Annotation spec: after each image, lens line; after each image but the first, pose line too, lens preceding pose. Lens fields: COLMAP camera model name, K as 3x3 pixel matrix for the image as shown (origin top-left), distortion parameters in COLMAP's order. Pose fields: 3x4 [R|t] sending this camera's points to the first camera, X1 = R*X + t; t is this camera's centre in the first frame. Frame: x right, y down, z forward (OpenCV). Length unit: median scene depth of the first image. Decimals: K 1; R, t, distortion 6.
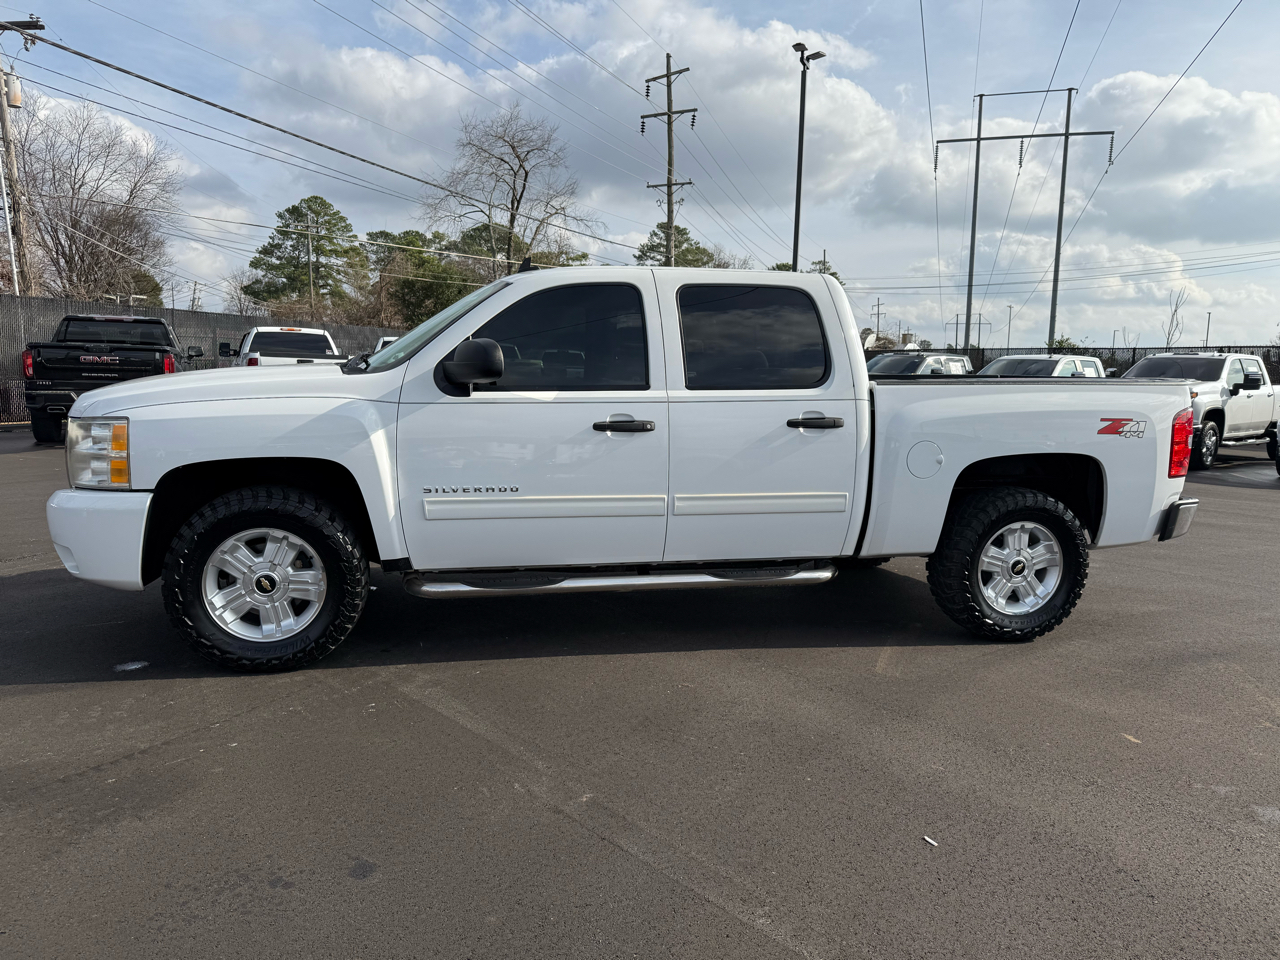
lens RADIAL K [[907.9, 0, 646.5], [0, 907.9, 488.0], [0, 0, 1]] dist [0.035345, -0.043502]
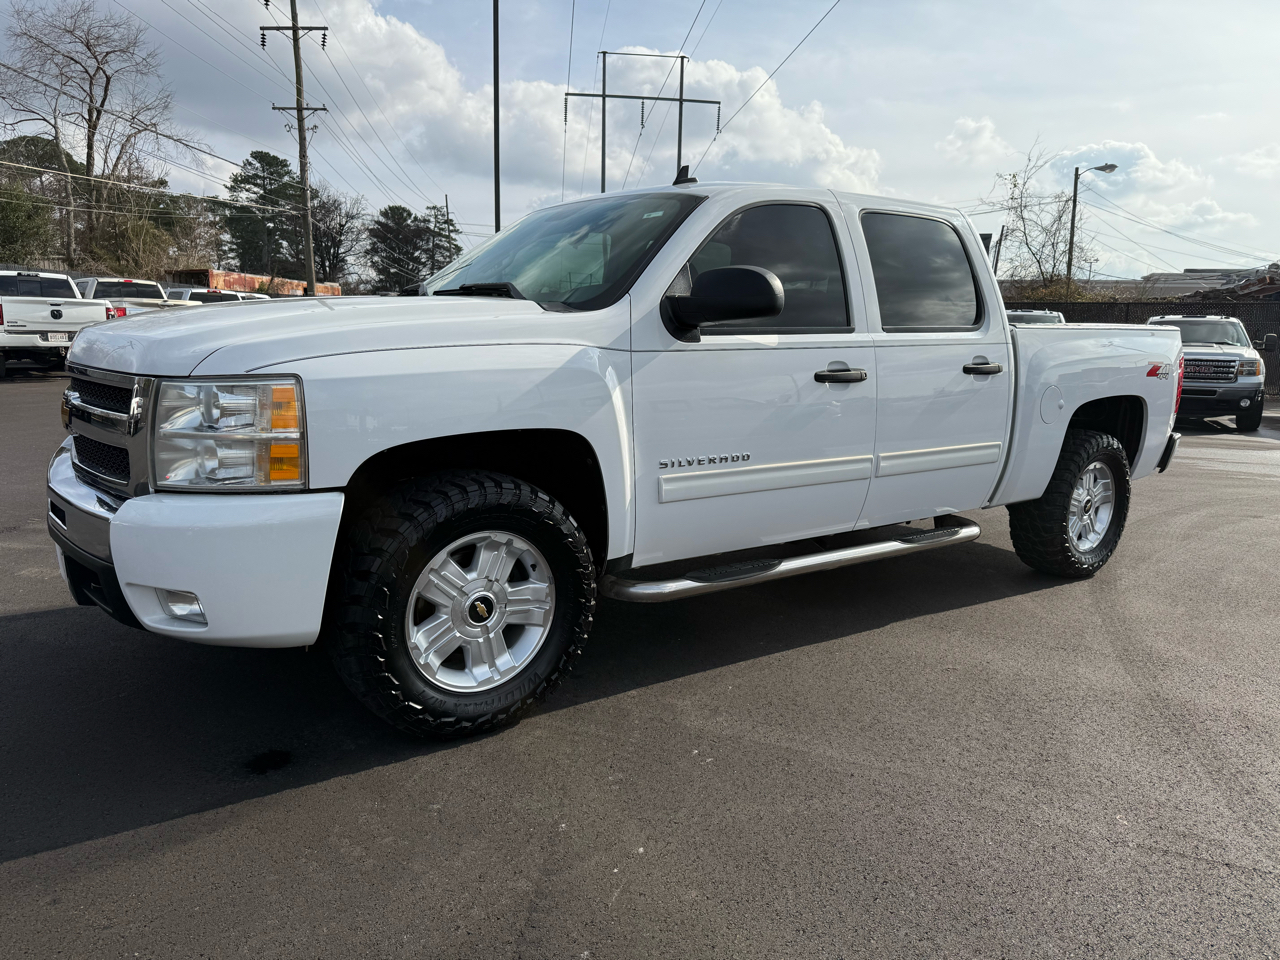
lens RADIAL K [[907.9, 0, 642.7], [0, 907.9, 482.6], [0, 0, 1]] dist [0.035345, -0.043502]
pose [[0.913076, -0.064574, 0.402645, -0.458976], [0.045228, 0.997327, 0.057384, -0.021815], [-0.405275, -0.034185, 0.913556, 0.247384]]
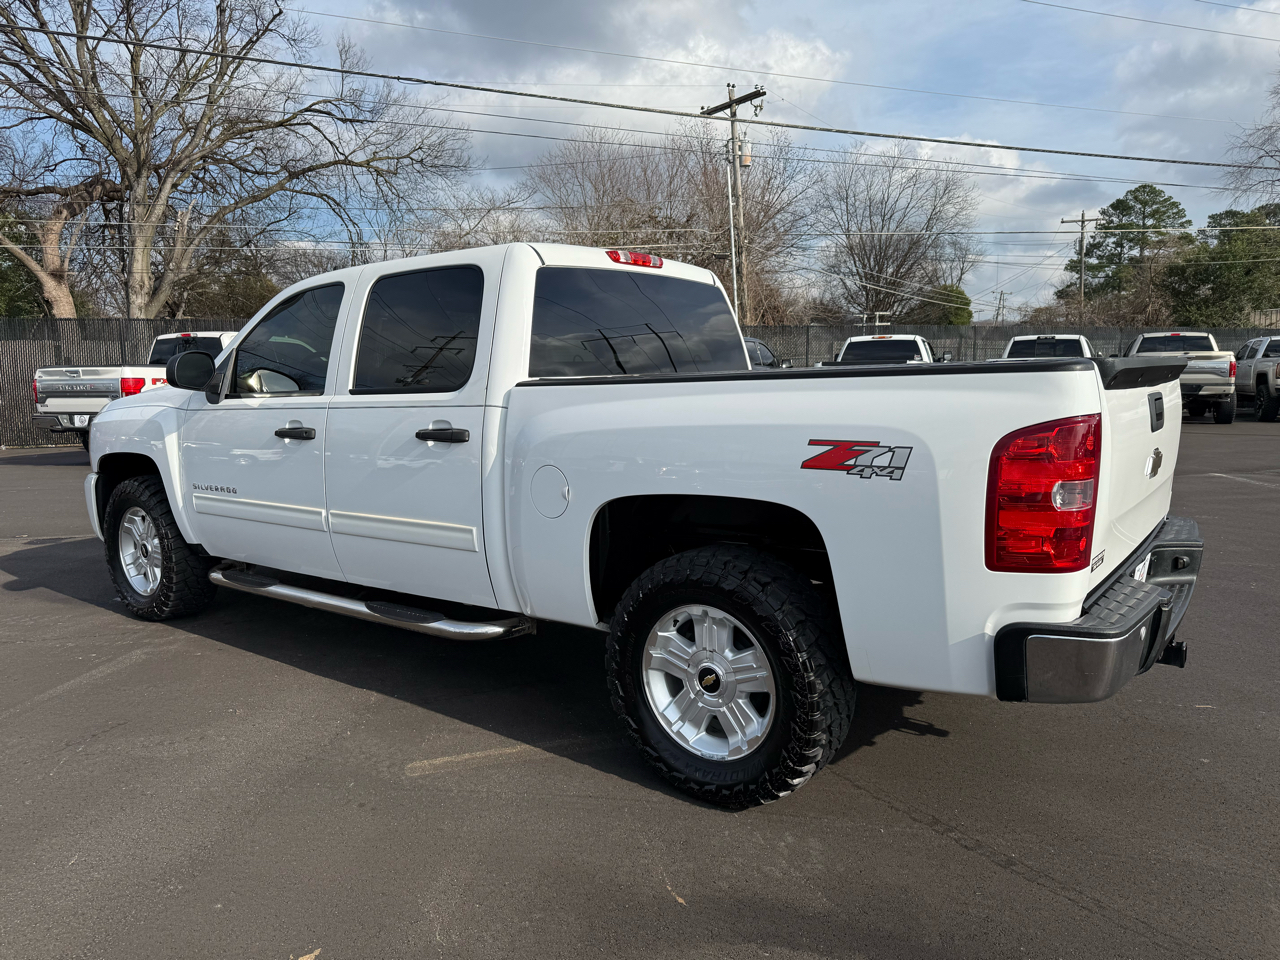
lens RADIAL K [[907.9, 0, 639.5], [0, 907.9, 497.9], [0, 0, 1]] dist [0.035345, -0.043502]
pose [[0.641521, 0.073676, -0.763559, 0.804136], [-0.070662, 0.996821, 0.036816, -0.051889], [0.763844, 0.030336, 0.644688, 0.555022]]
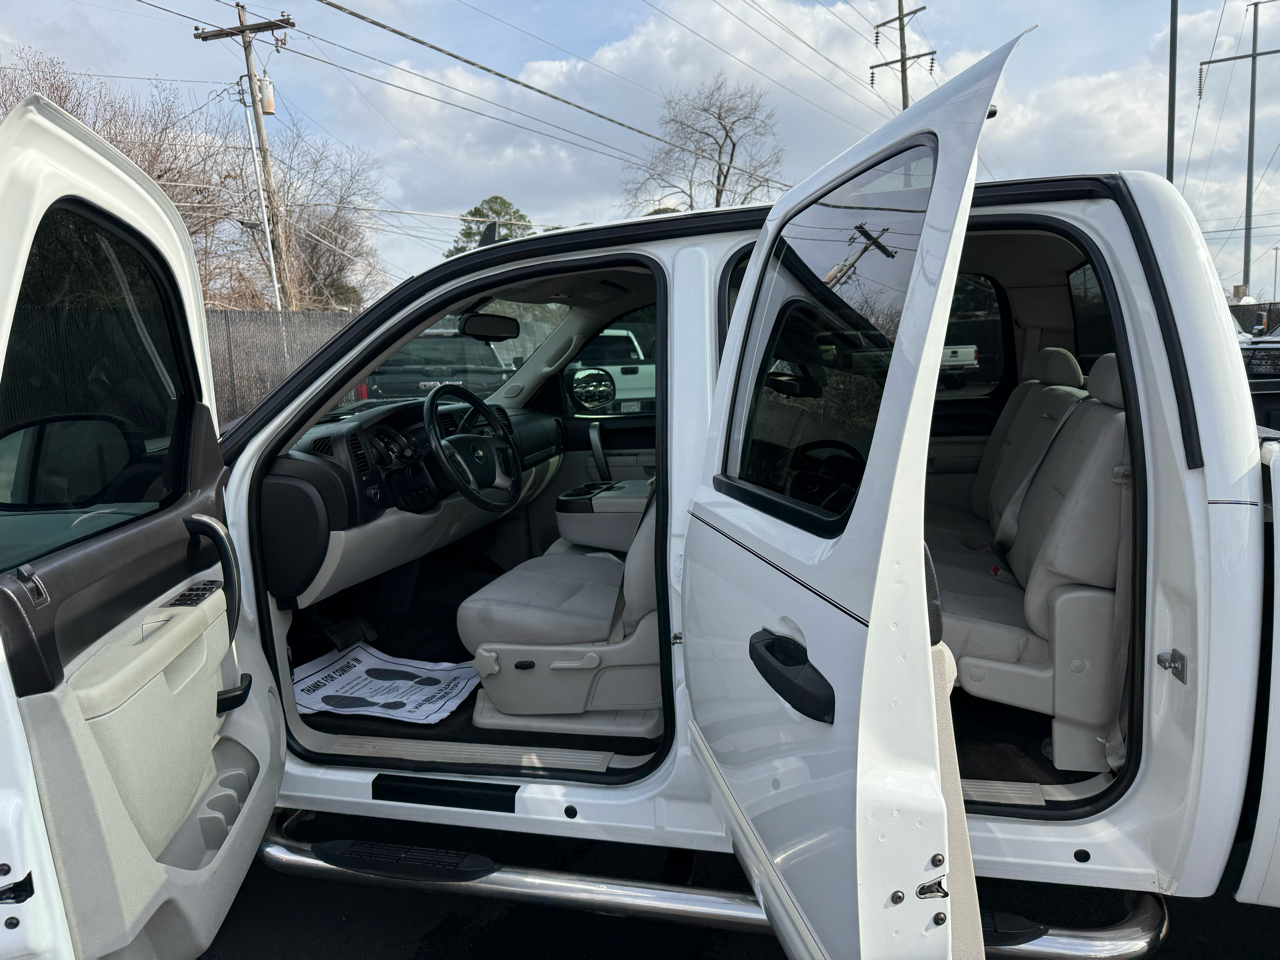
lens RADIAL K [[907.9, 0, 643.6], [0, 907.9, 478.1], [0, 0, 1]] dist [0.035345, -0.043502]
pose [[0.983834, -0.036163, -0.175391, -0.718924], [0.037996, 0.999253, 0.007106, -0.143773], [0.175003, -0.013655, 0.984473, 0.583107]]
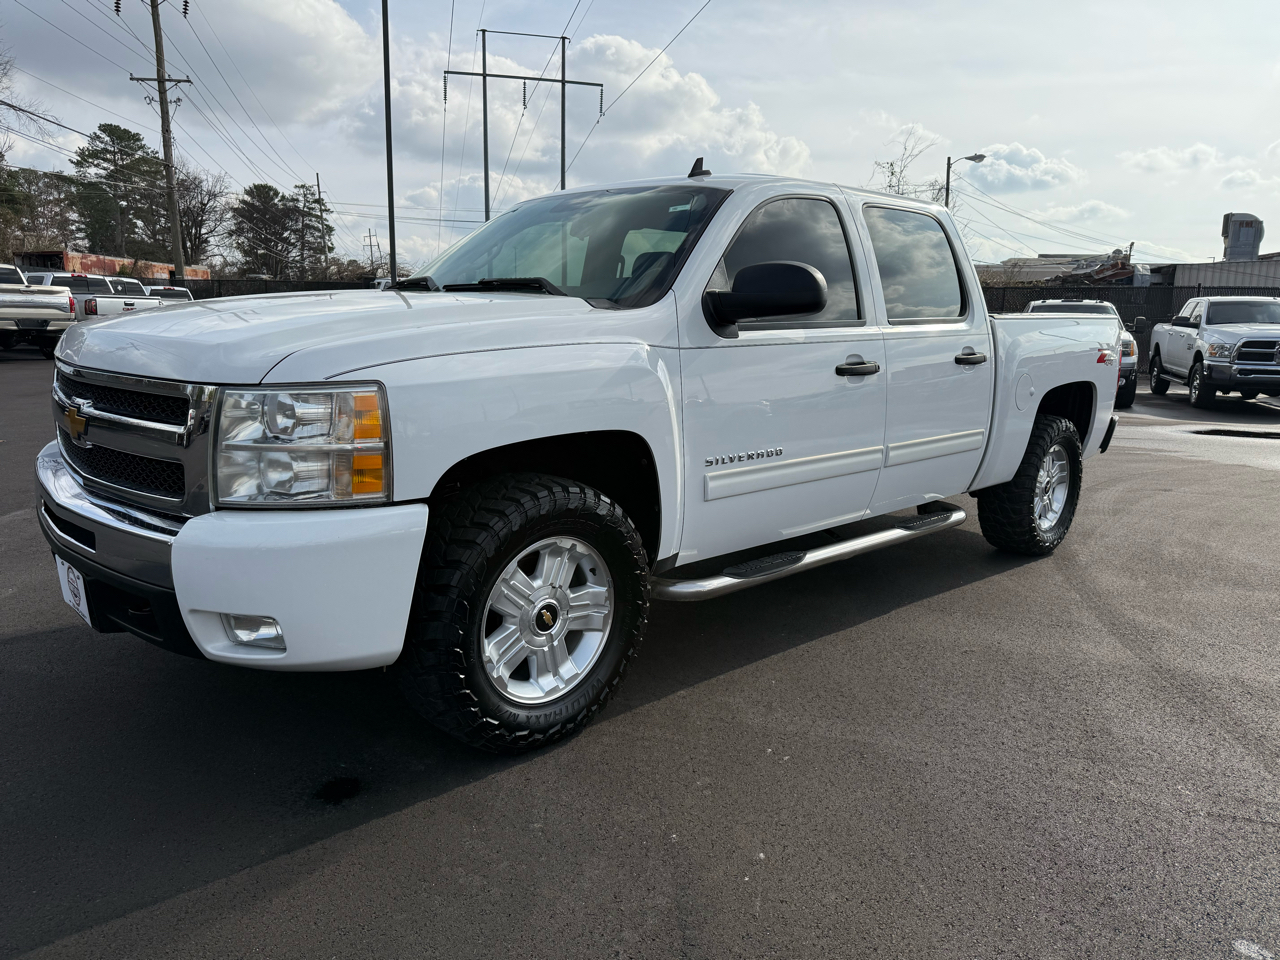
lens RADIAL K [[907.9, 0, 640.2], [0, 907.9, 478.7], [0, 0, 1]] dist [0.035345, -0.043502]
pose [[0.854220, -0.093991, 0.511345, -0.551407], [0.062918, 0.994983, 0.077783, -0.037600], [-0.516091, -0.034271, 0.855848, 0.305855]]
